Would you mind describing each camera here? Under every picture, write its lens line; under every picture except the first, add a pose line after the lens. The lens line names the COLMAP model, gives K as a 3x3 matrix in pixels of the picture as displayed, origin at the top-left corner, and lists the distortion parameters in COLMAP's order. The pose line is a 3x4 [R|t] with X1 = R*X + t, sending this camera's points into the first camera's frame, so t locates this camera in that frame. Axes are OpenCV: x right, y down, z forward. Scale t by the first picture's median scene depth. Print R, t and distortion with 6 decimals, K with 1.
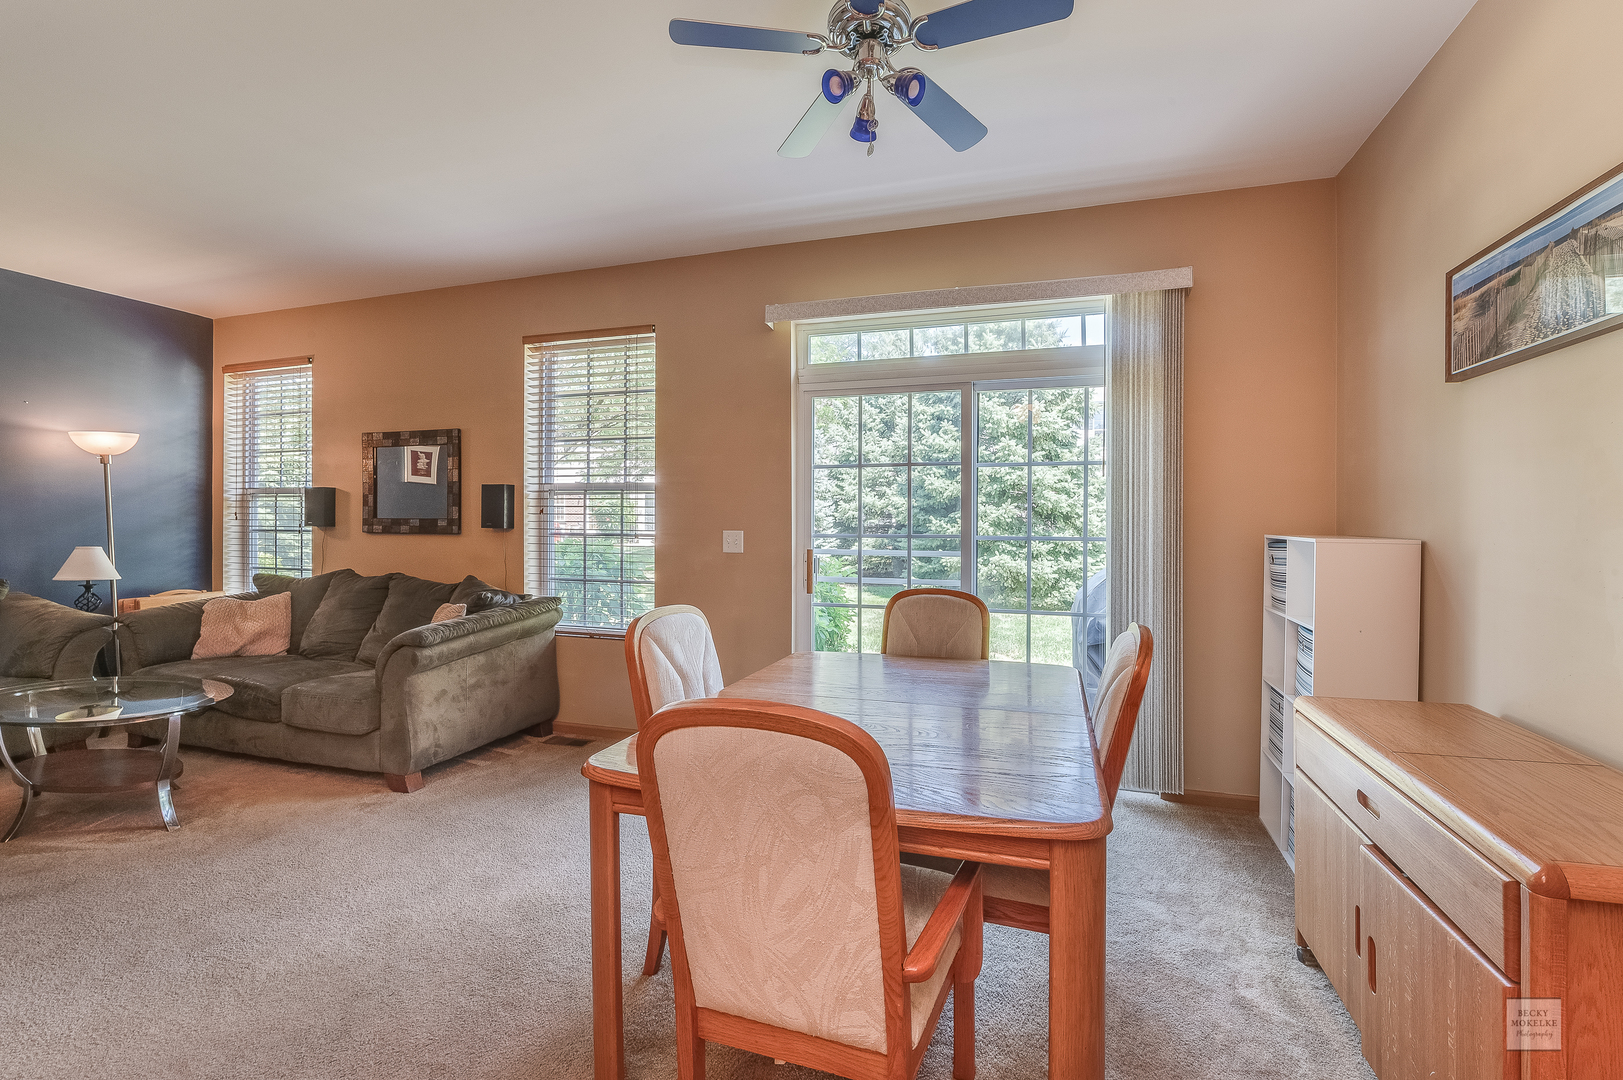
lens RADIAL K [[674.5, 0, 836.8], [0, 674.5, 521.6], [0, 0, 1]] dist [-0.004278, -0.002928]
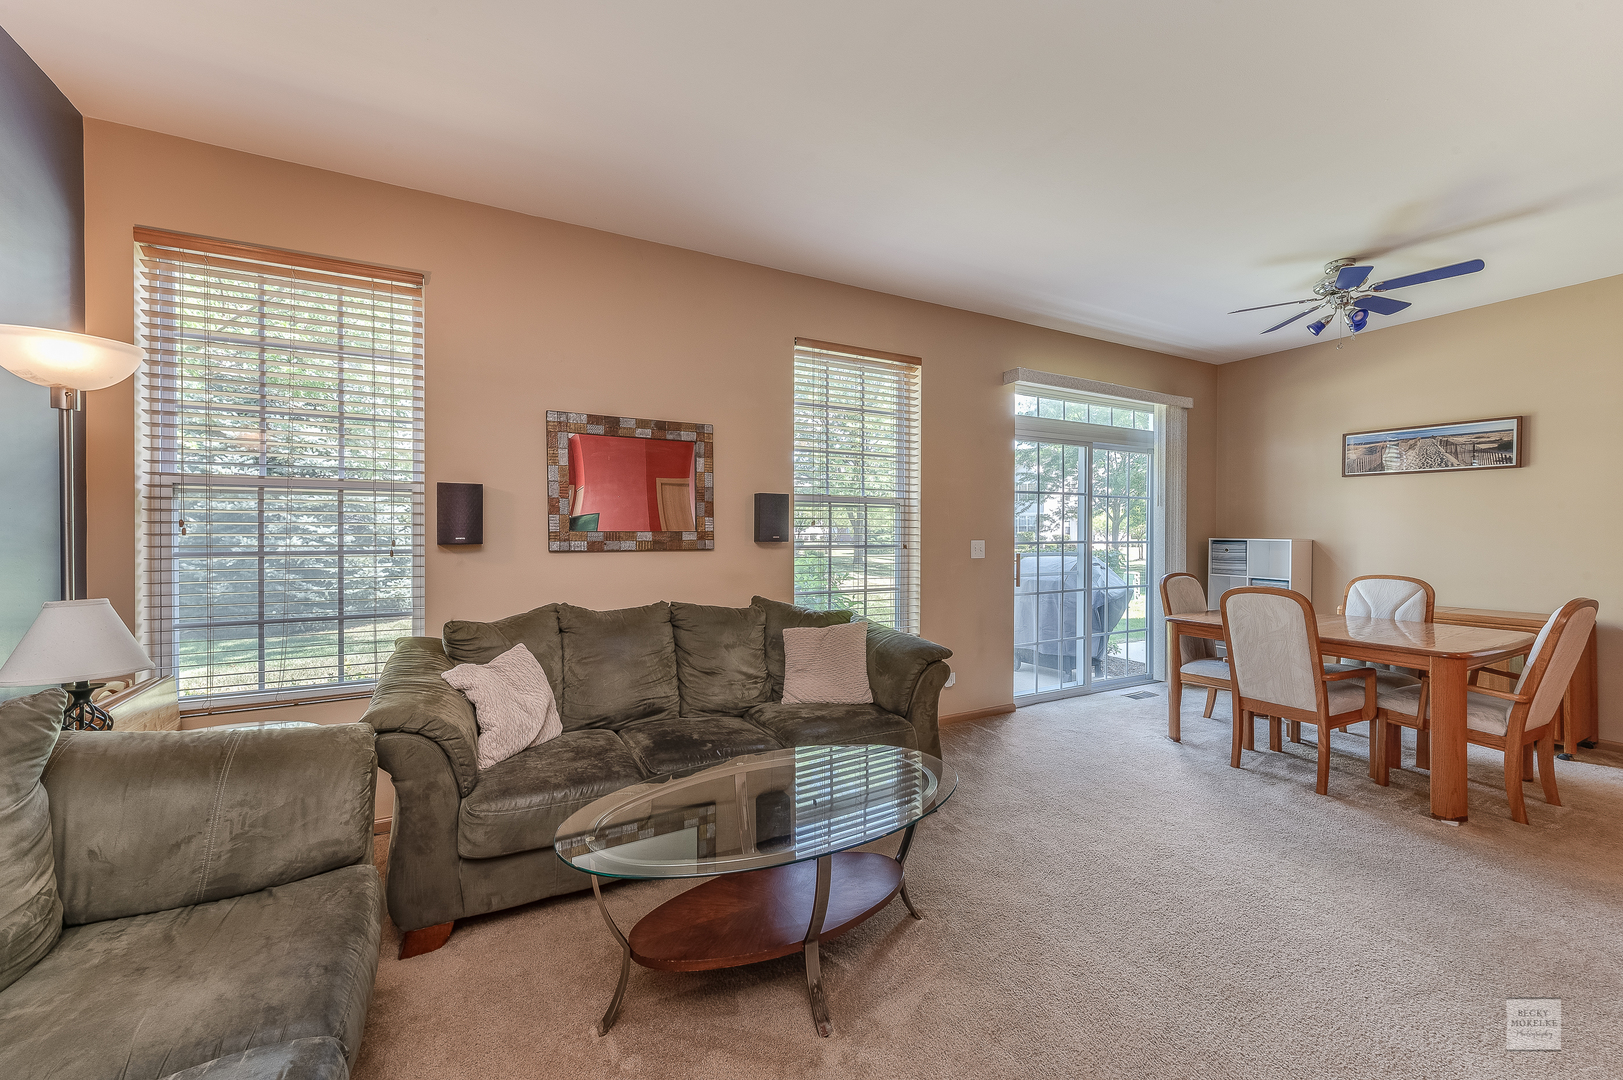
lens RADIAL K [[655.4, 0, 801.4], [0, 655.4, 531.1], [0, 0, 1]] dist [0.000647, -0.000163]
pose [[0.688859, -0.005469, 0.724875, -1.083189], [0.001993, 0.999982, 0.005651, -0.009305], [-0.724893, -0.002448, 0.688857, 0.355882]]
